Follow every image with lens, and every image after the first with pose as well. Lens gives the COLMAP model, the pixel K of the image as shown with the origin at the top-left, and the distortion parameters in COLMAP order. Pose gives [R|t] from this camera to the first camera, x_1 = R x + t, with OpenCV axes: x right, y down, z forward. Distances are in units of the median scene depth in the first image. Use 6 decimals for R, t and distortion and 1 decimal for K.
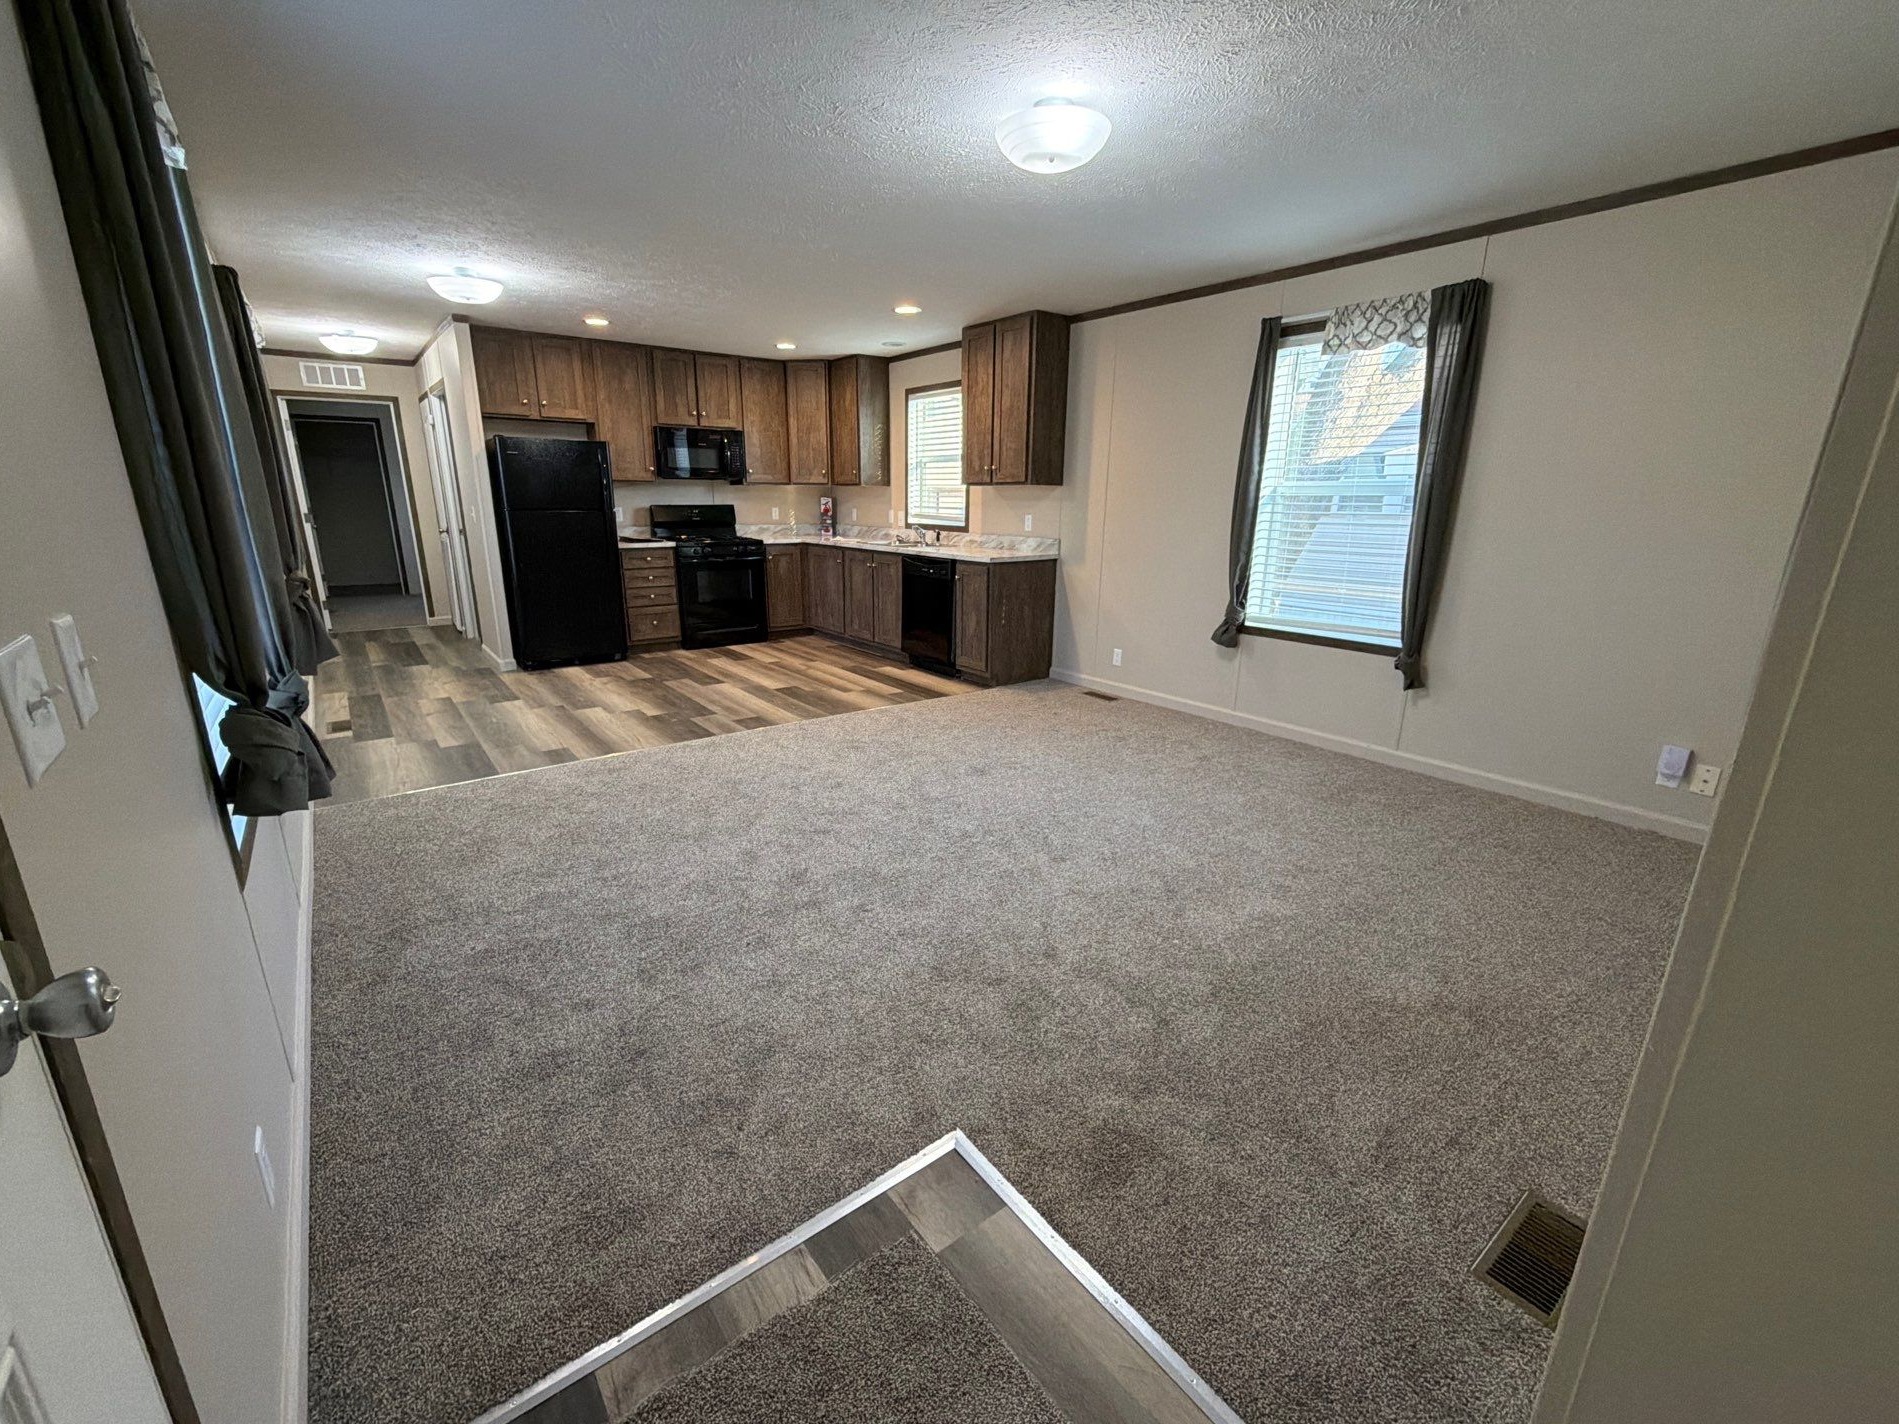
lens RADIAL K [[786.3, 0, 938.8], [0, 786.3, 714.2], [0, 0, 1]] dist [-0.001654, 0.000013]
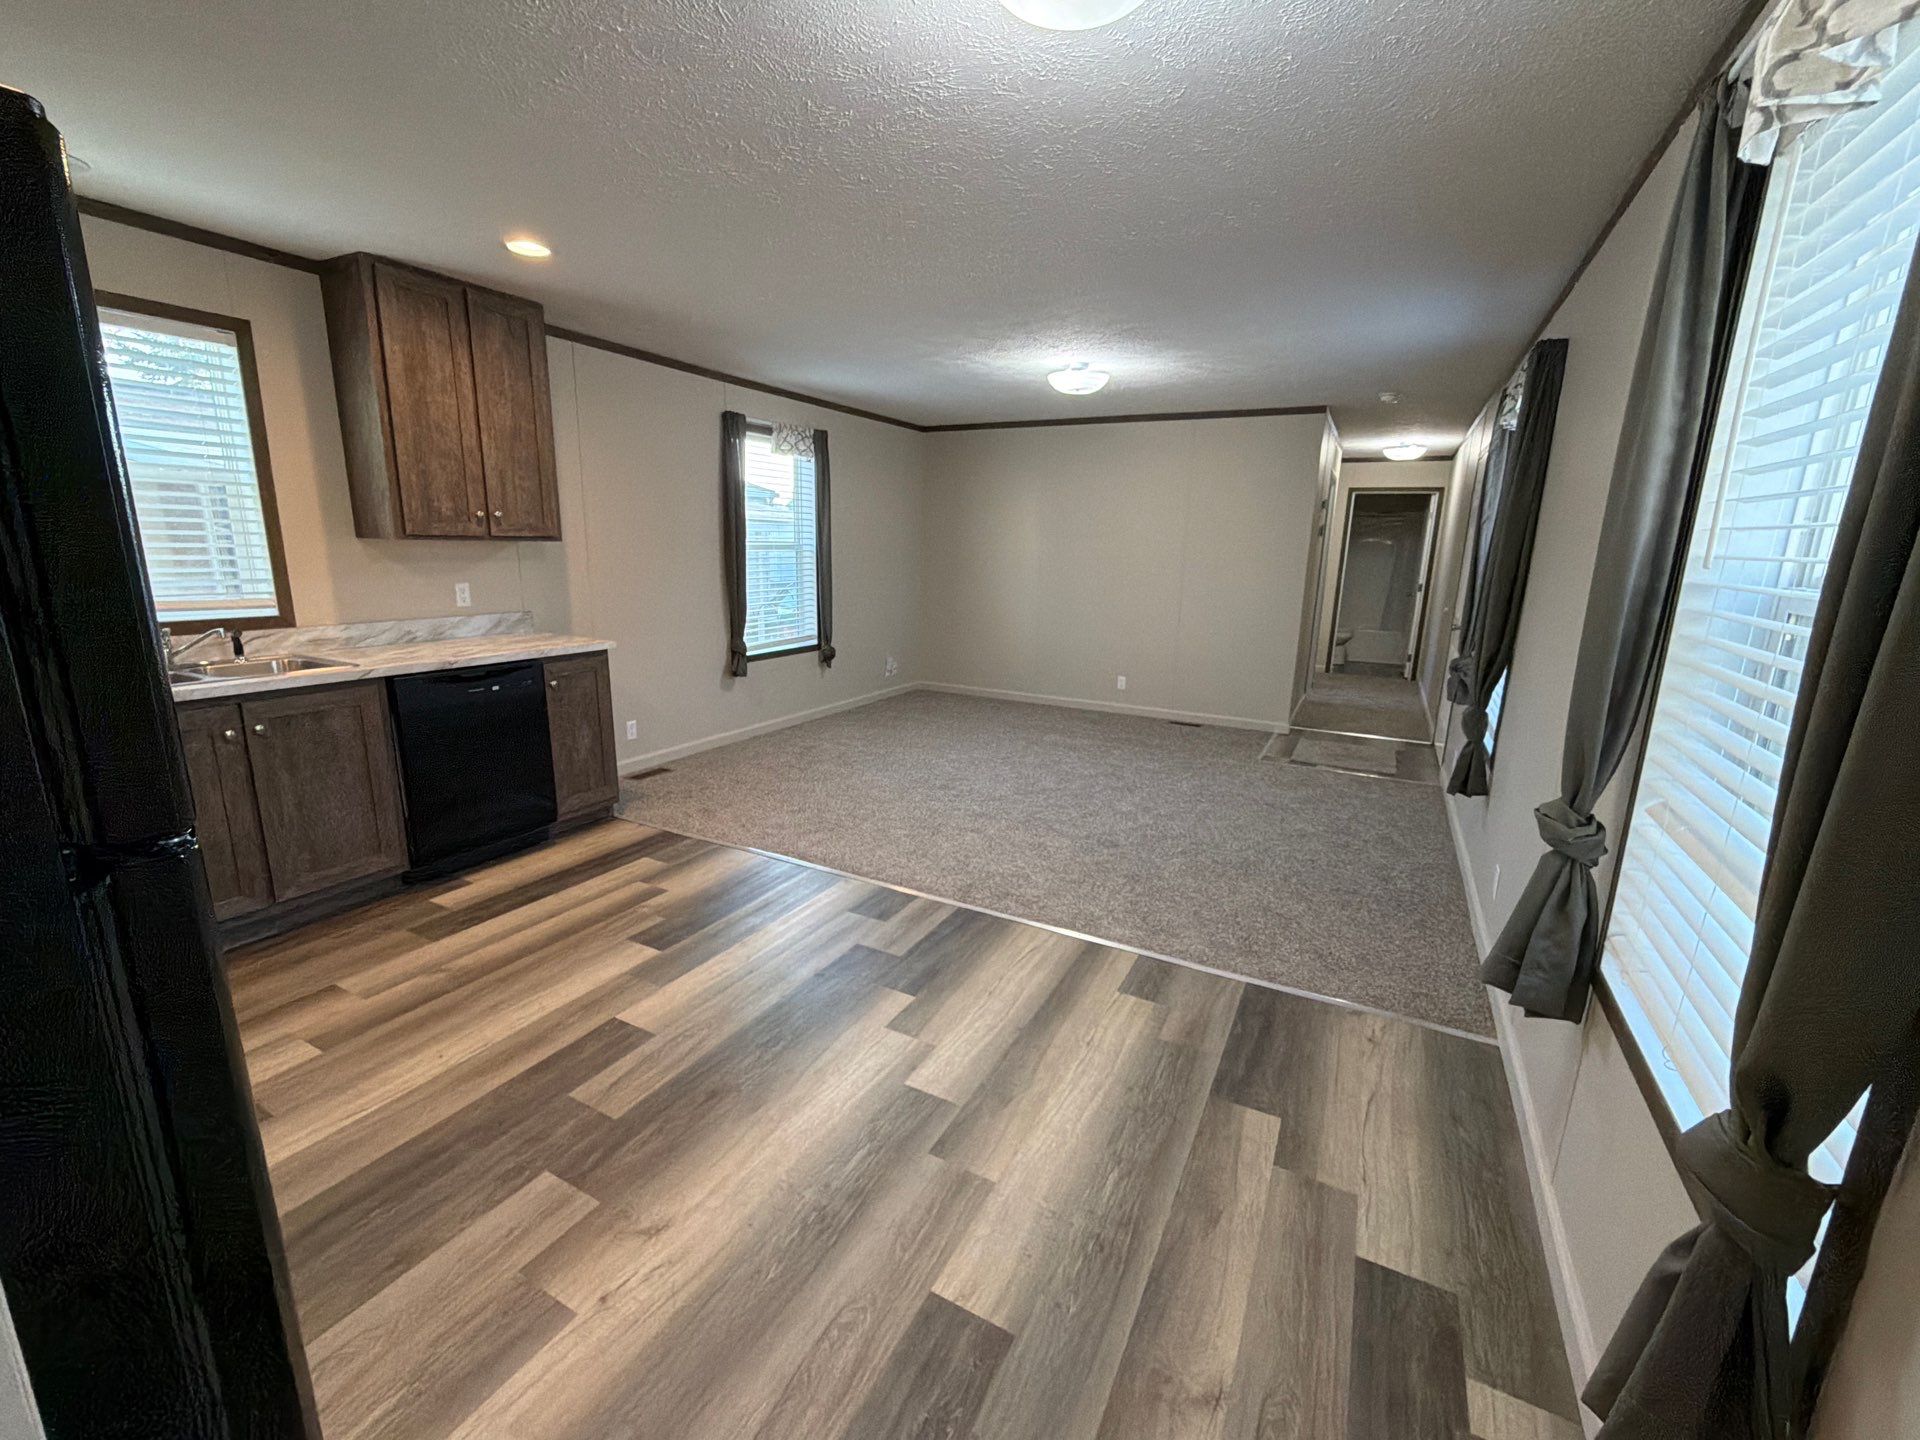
lens RADIAL K [[795.0, 0, 949.2], [0, 795.0, 722.2], [0, 0, 1]] dist [-0.001654, 0.000013]
pose [[-0.413217, -0.220427, 0.883551, -0.842876], [0.219851, 0.917412, 0.331694, -0.352876], [-0.883695, 0.331312, -0.330629, 1.145556]]
